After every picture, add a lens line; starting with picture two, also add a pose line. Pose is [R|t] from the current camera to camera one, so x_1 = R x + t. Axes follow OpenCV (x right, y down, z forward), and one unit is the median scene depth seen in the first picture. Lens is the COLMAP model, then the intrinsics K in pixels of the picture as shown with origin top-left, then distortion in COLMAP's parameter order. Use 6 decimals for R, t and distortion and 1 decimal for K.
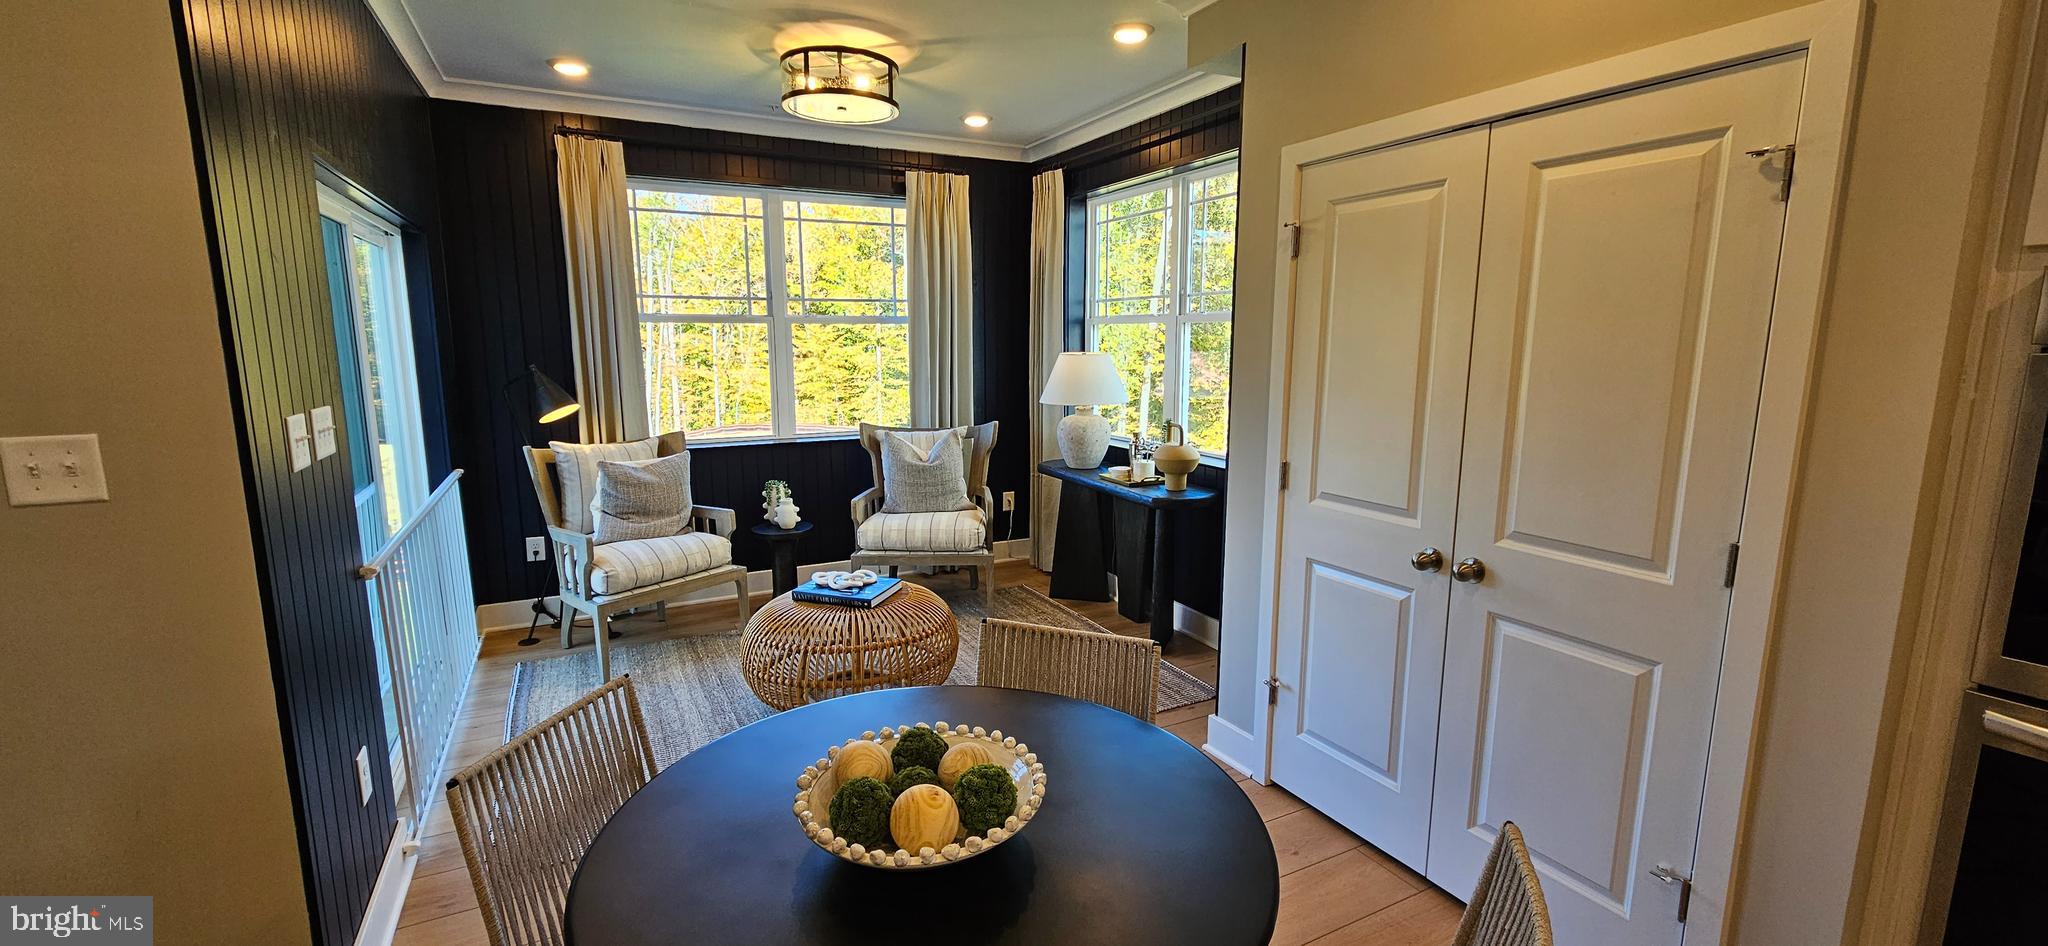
lens RADIAL K [[835.3, 0, 1024.0], [0, 835.3, 473.0], [0, 0, 1]] dist [-0.001356, -0.000390]
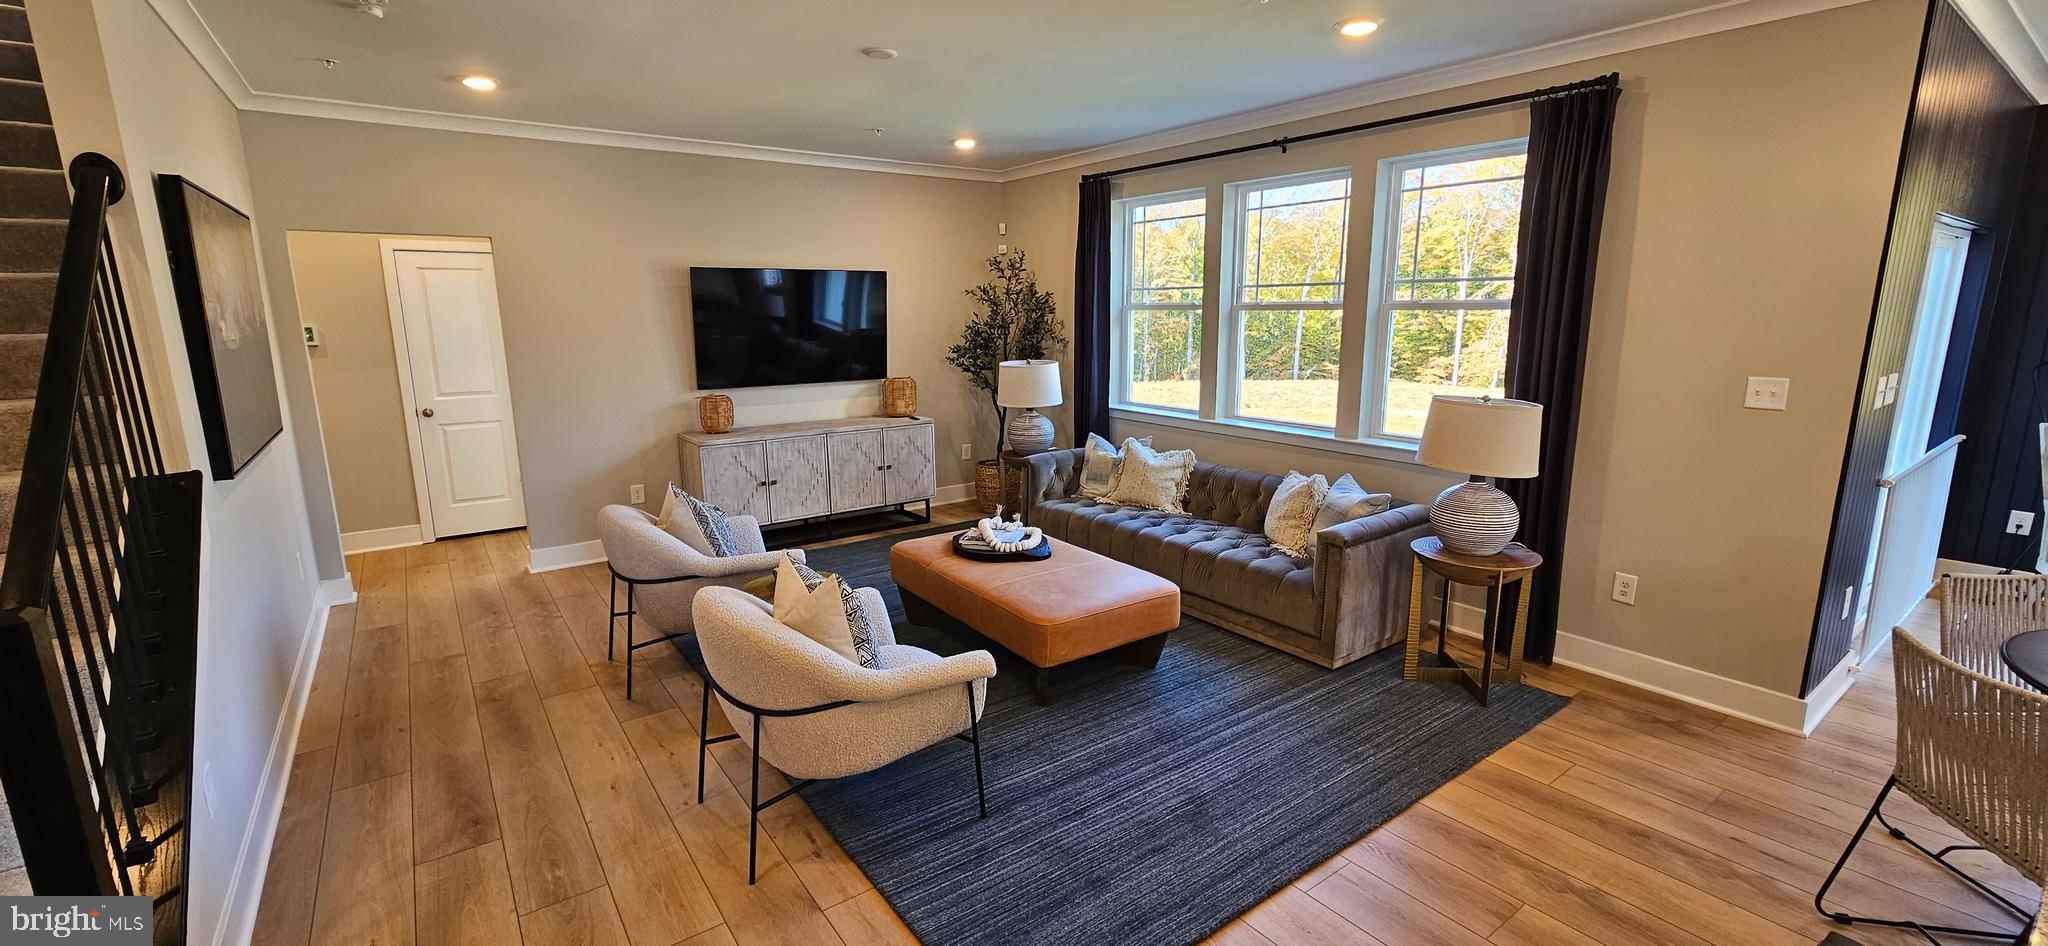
lens RADIAL K [[835.3, 0, 1024.0], [0, 835.3, 473.0], [0, 0, 1]] dist [-0.001356, -0.000390]
pose [[0.148124, 0.192210, -0.970111, 0.247442], [-0.148564, 0.974125, 0.170321, 0.040792], [0.977746, 0.118895, 0.172847, -0.437888]]
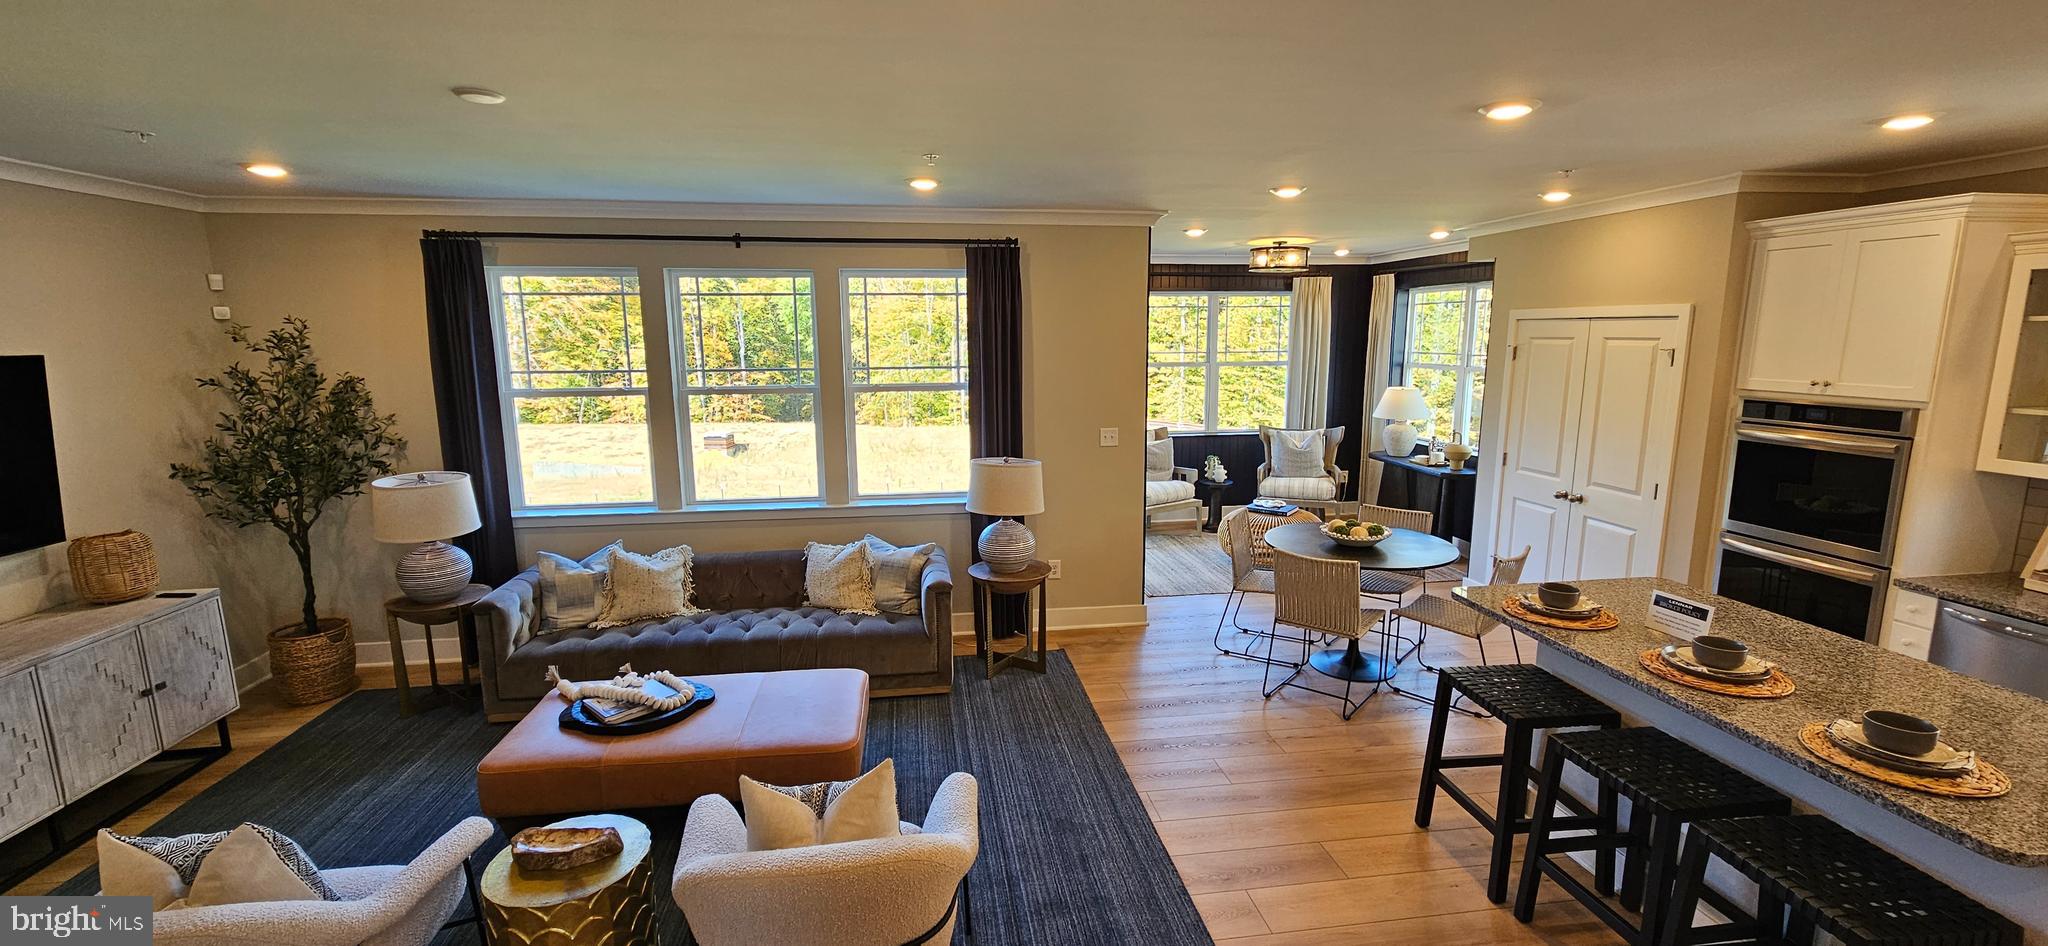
lens RADIAL K [[835.3, 0, 1024.0], [0, 835.3, 473.0], [0, 0, 1]] dist [-0.001356, -0.000390]
pose [[0.943115, 0.049221, -0.328803, -0.096759], [-0.046275, 0.998788, 0.016786, 0.039184], [0.329231, -0.000615, 0.944249, -0.938635]]
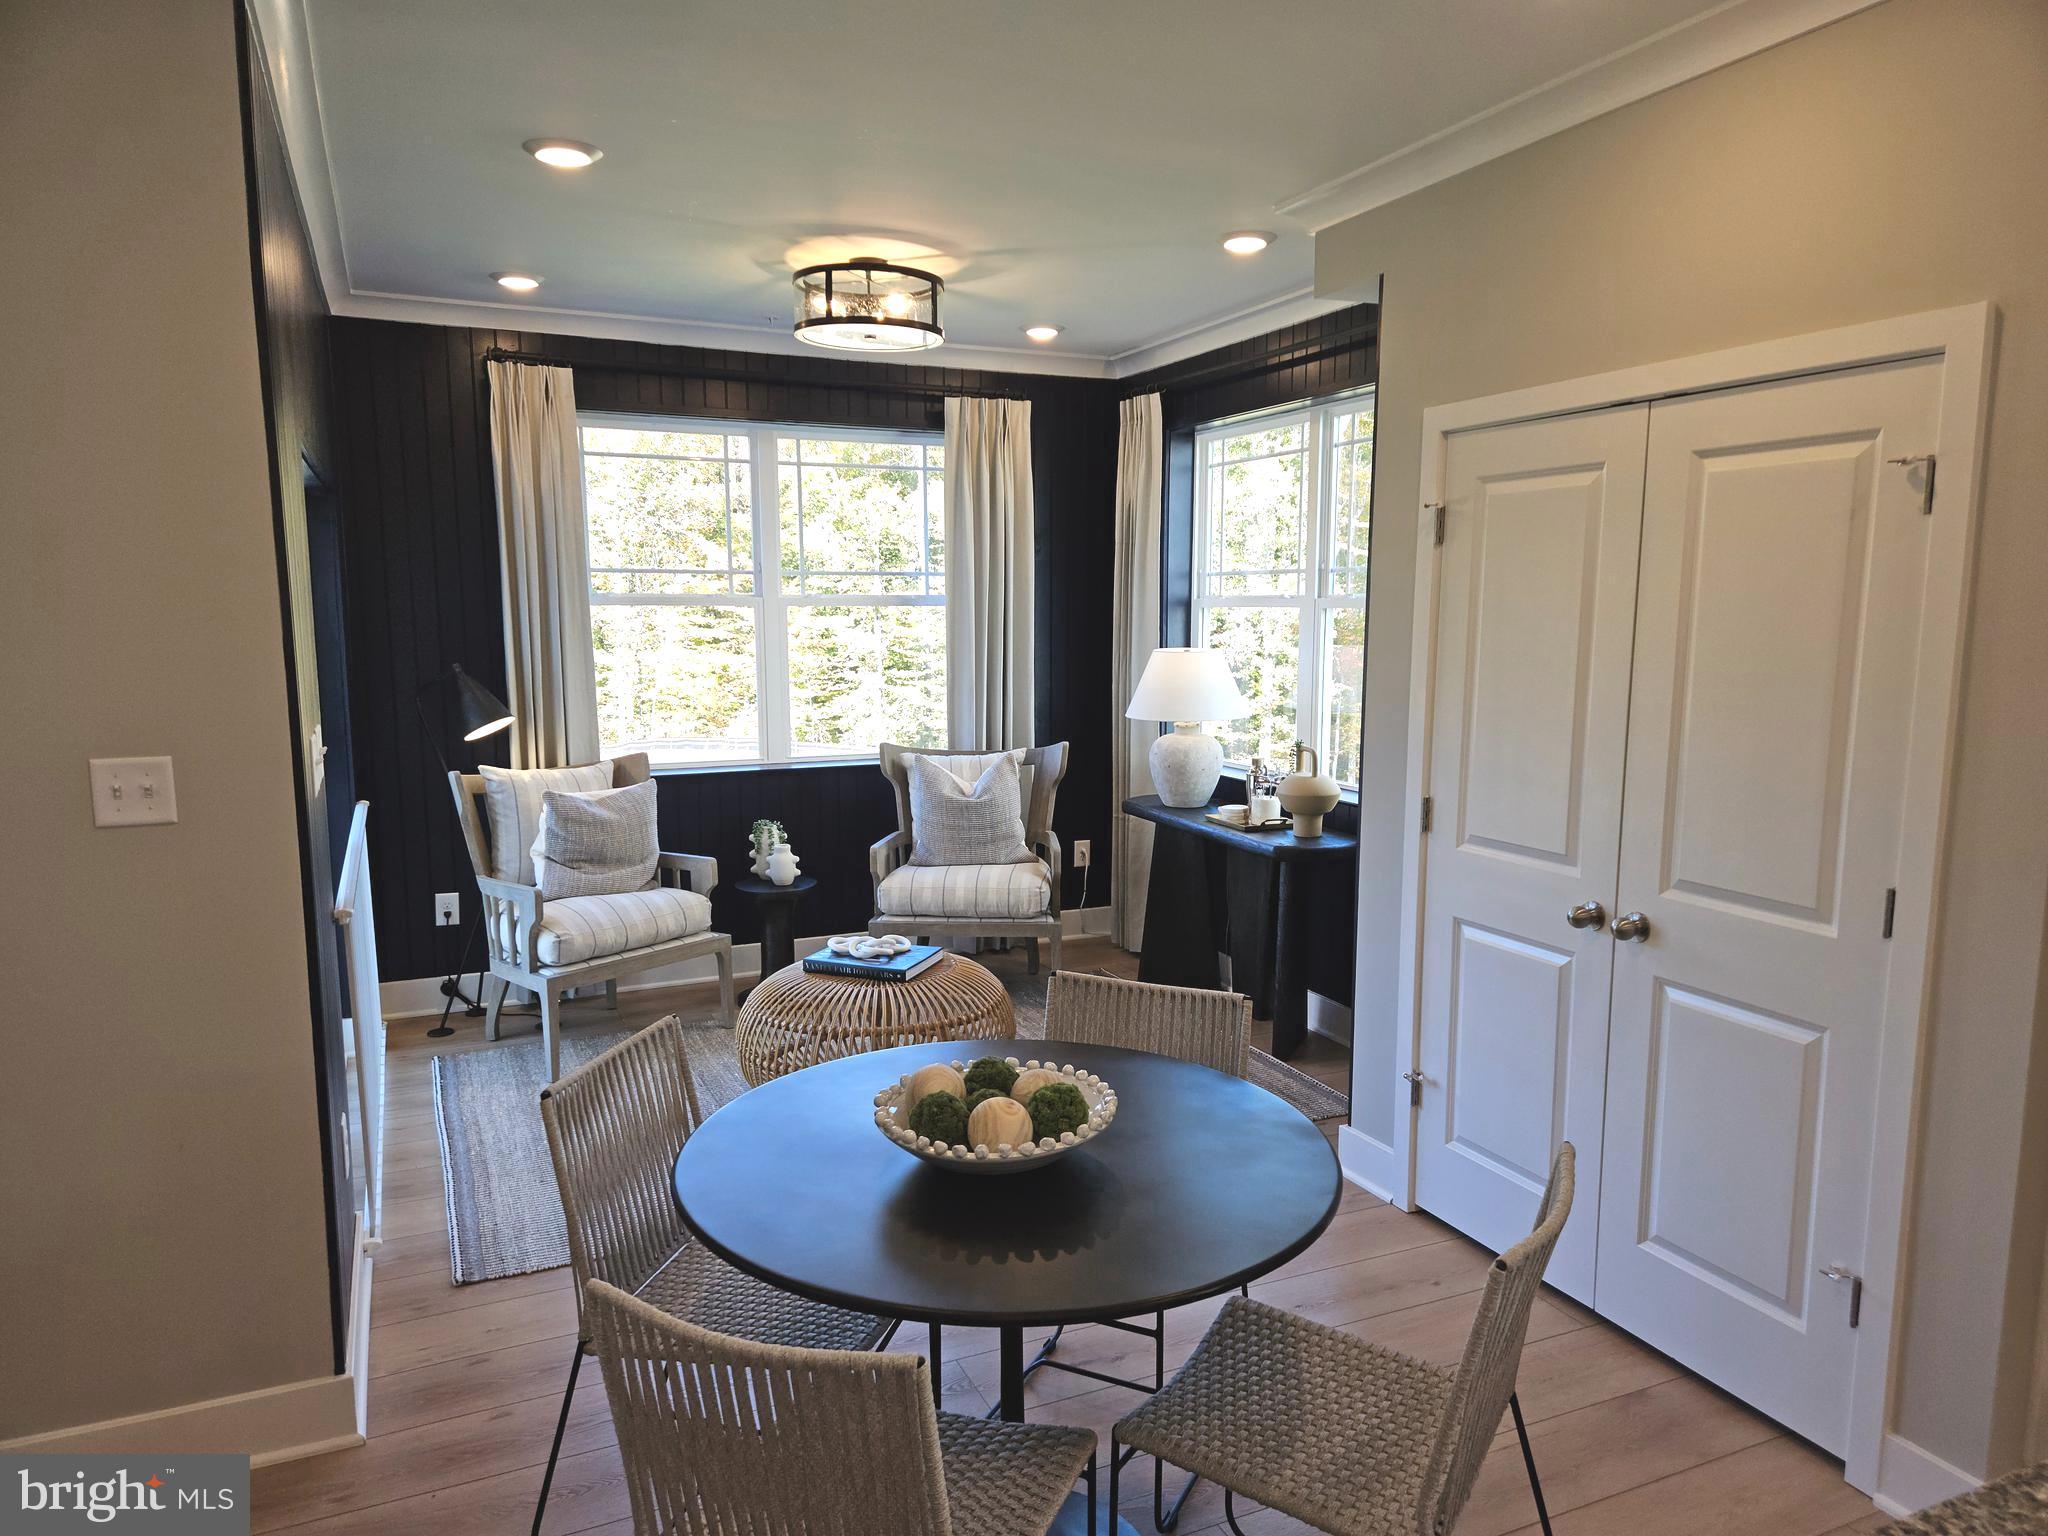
lens RADIAL K [[1353.0, 0, 1036.6], [0, 1353.0, 795.4], [0, 0, 1]] dist [0.051471, -0.062196]
pose [[0.998605, 0.007792, -0.052230, 0.003685], [-0.008761, 0.999793, -0.018346, 0.007644], [0.052076, 0.018778, 0.998467, -0.205531]]
